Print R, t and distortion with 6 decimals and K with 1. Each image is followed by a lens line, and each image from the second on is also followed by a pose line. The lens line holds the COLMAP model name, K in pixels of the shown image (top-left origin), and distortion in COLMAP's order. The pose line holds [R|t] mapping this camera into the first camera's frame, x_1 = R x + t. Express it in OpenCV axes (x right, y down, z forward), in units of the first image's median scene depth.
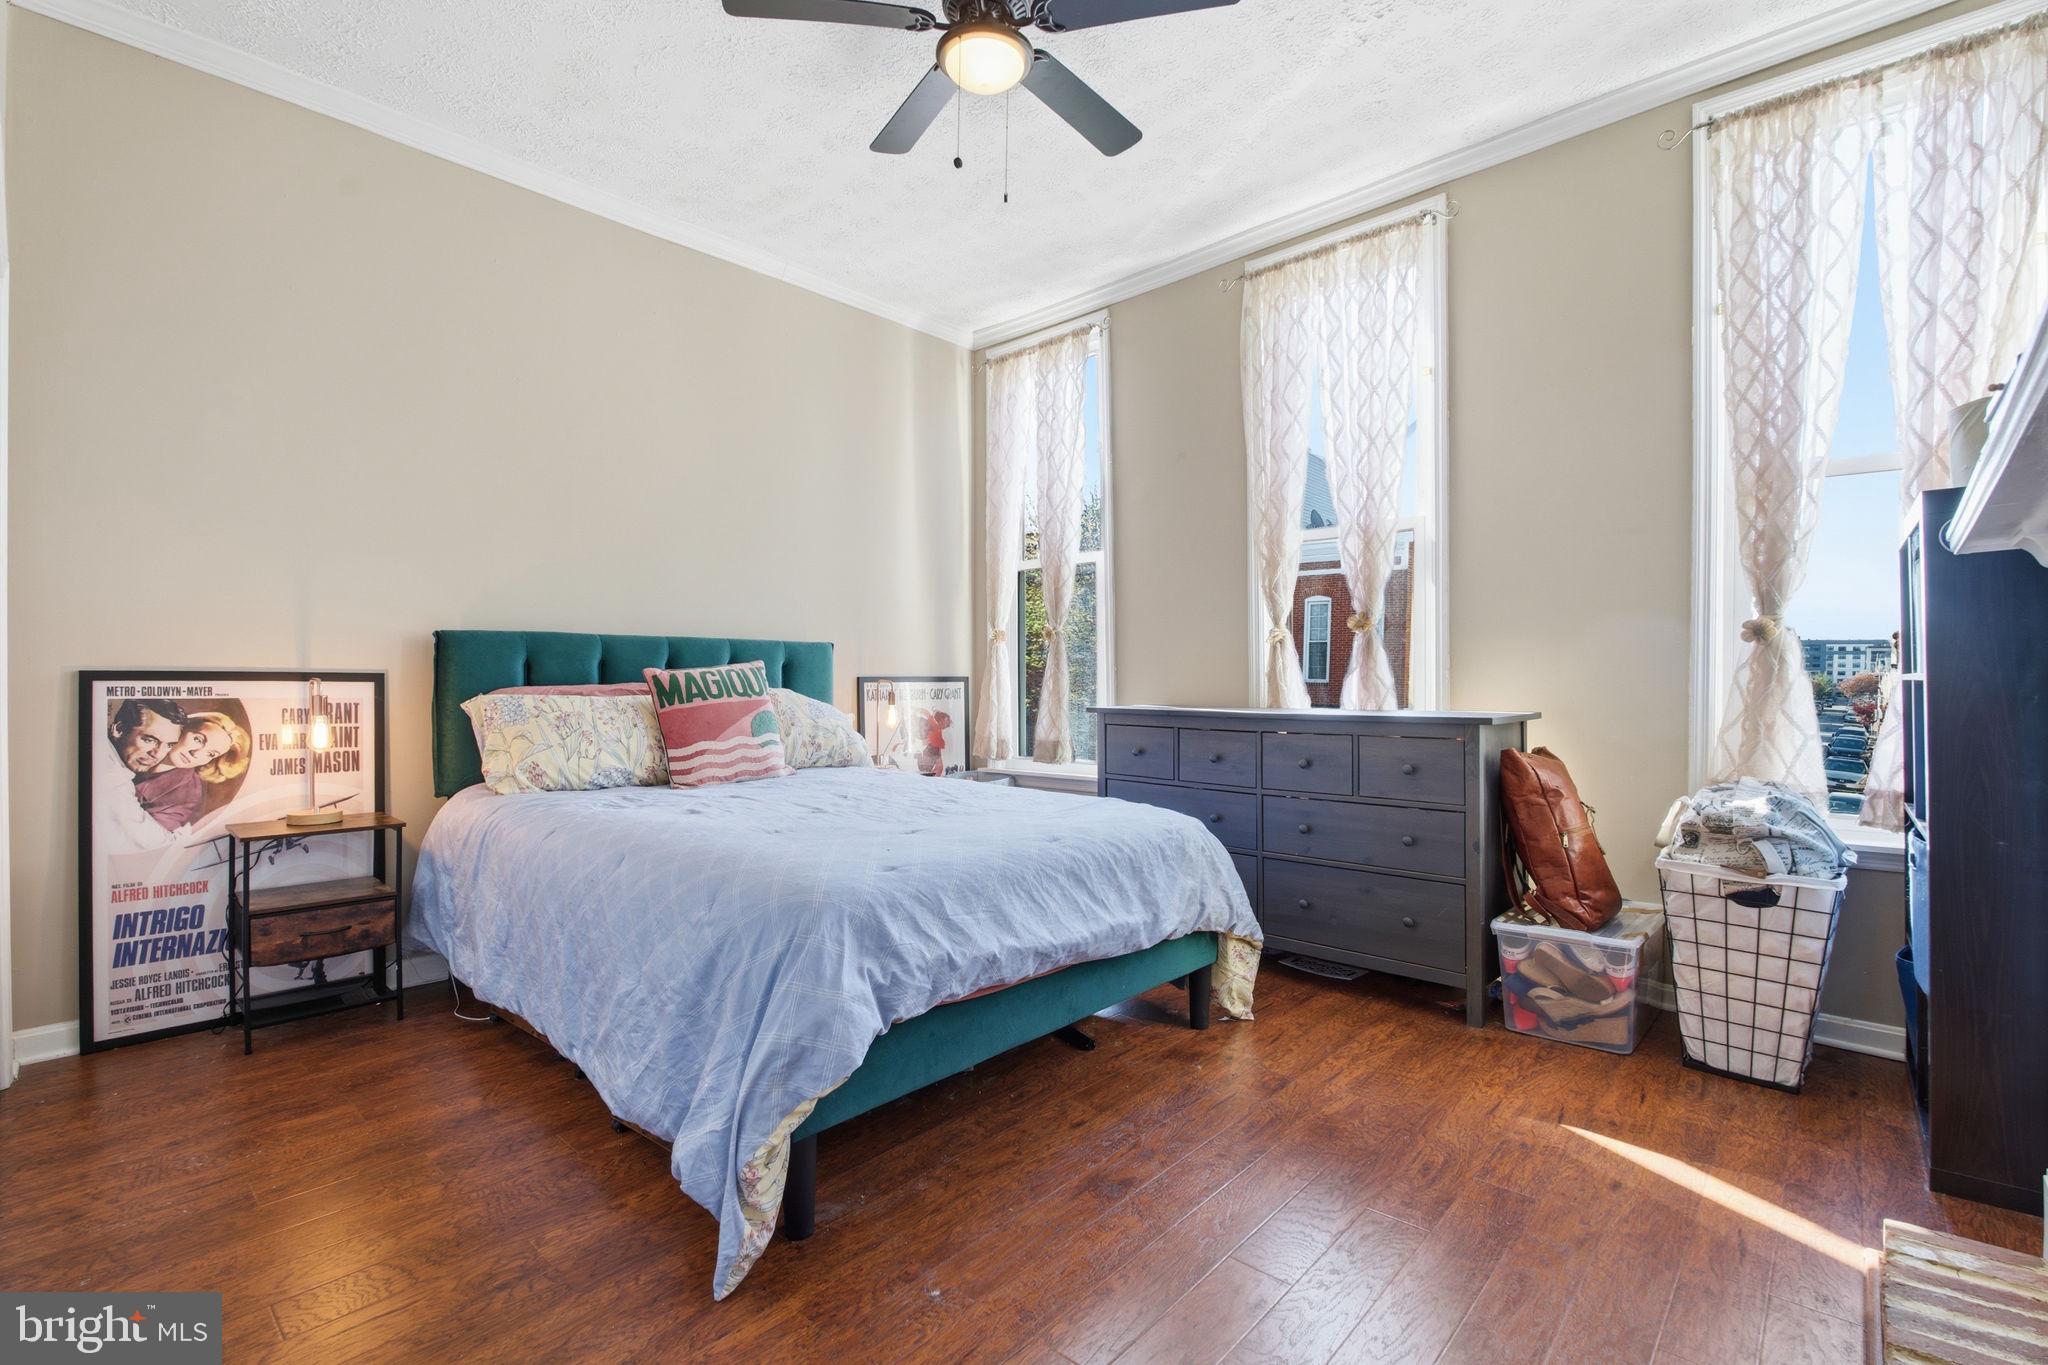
lens RADIAL K [[943.4, 0, 1014.8], [0, 943.4, 678.1], [0, 0, 1]] dist [-0.021683, 0.000047]
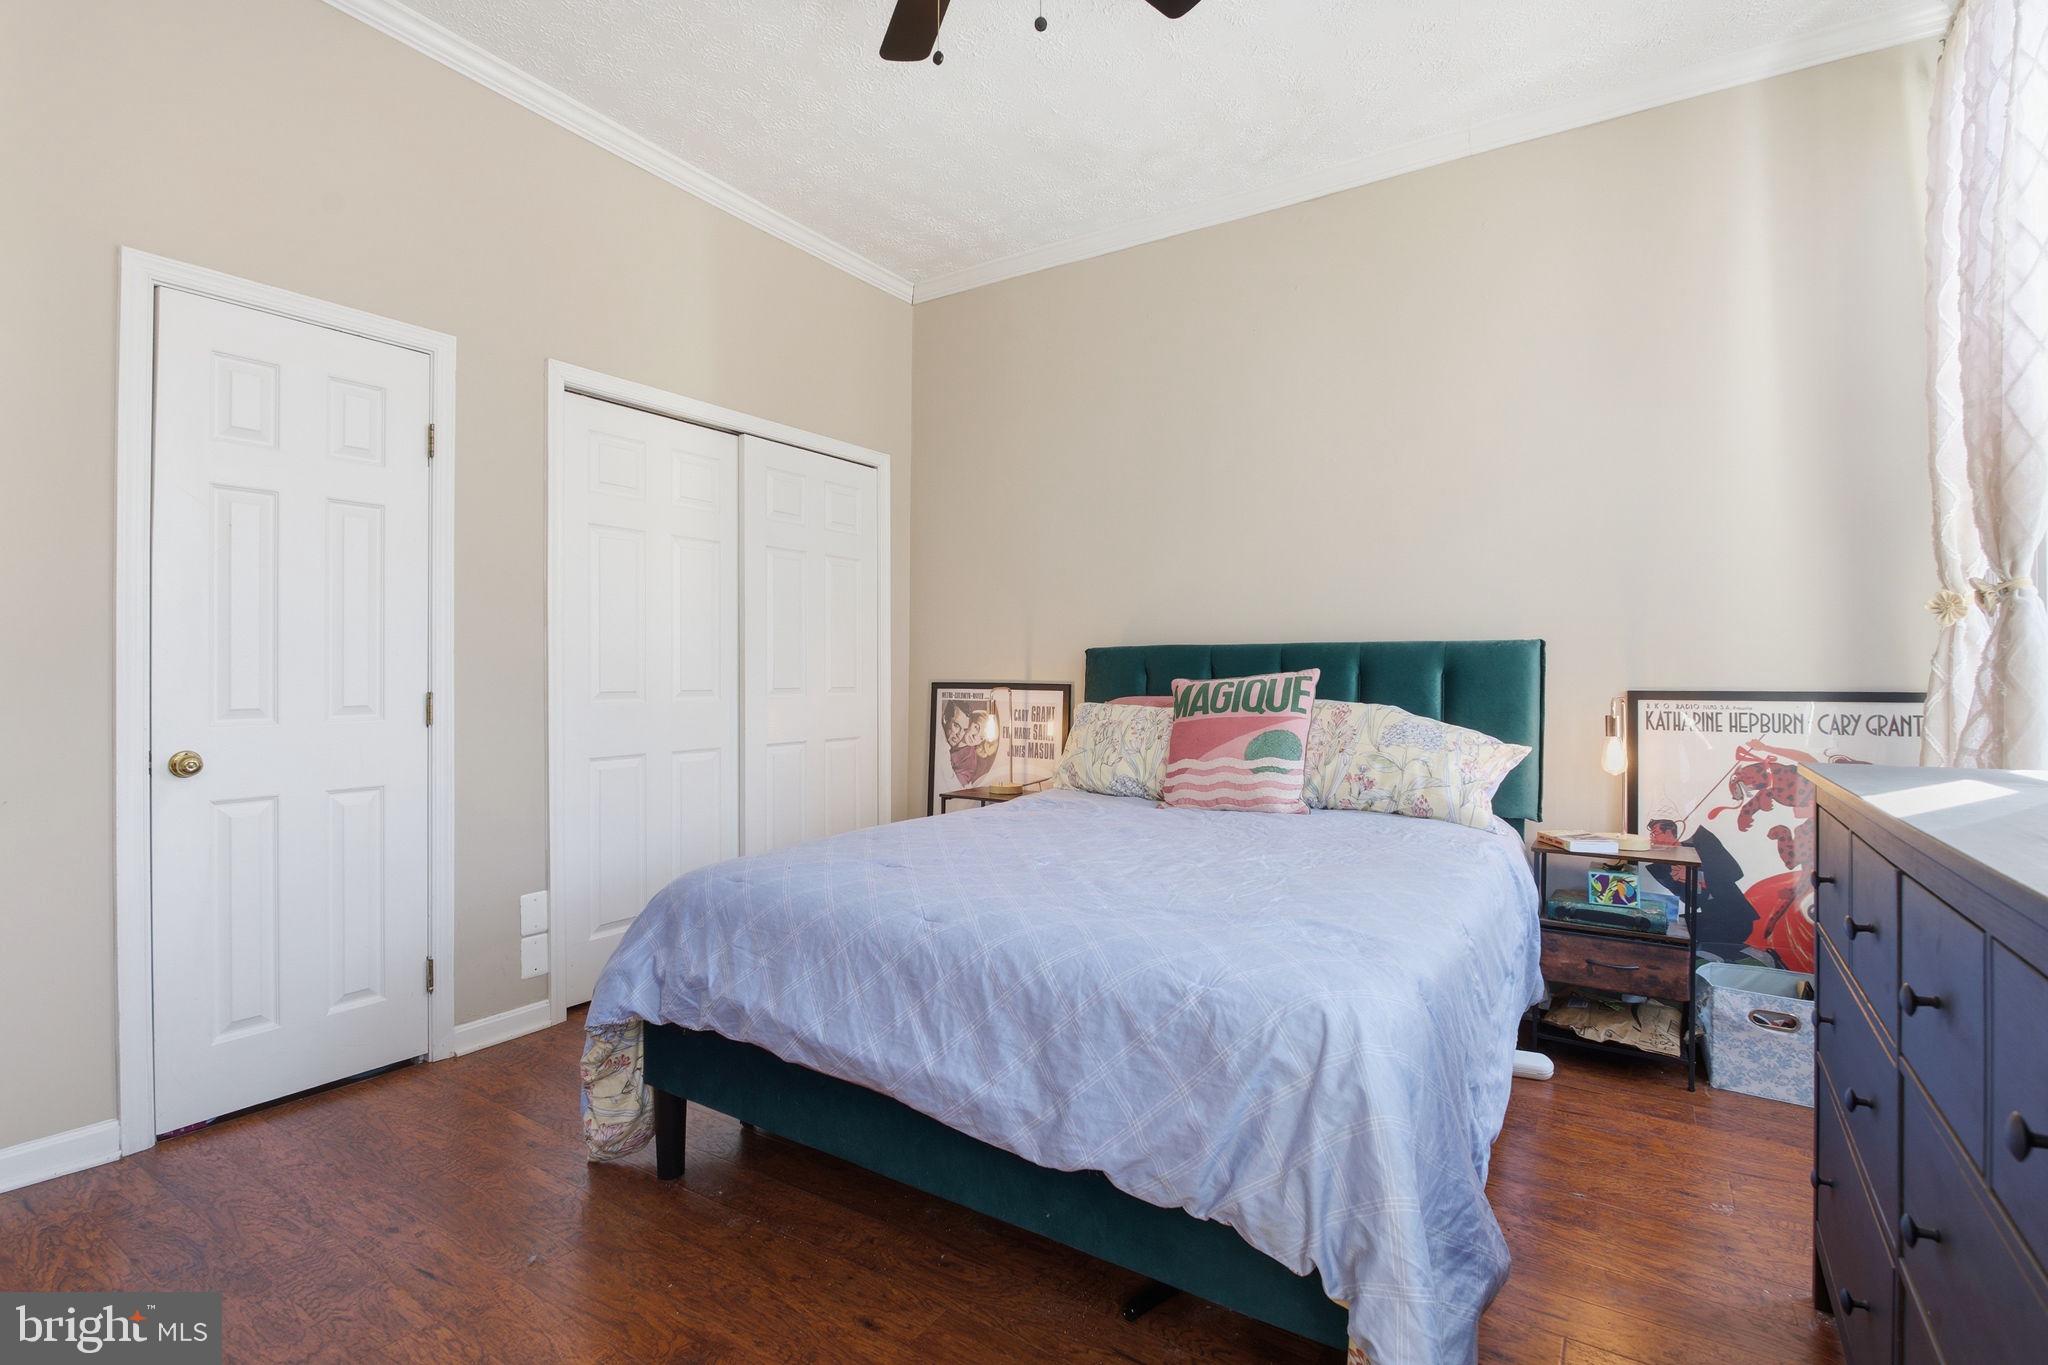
lens RADIAL K [[943.4, 0, 1021.2], [0, 943.4, 677.8], [0, 0, 1]] dist [-0.021683, 0.000047]
pose [[0.156953, -0.008345, -0.987571, 0.605039], [-0.009797, 0.999902, -0.010006, -0.000572], [0.987558, 0.011245, 0.156856, 0.776478]]
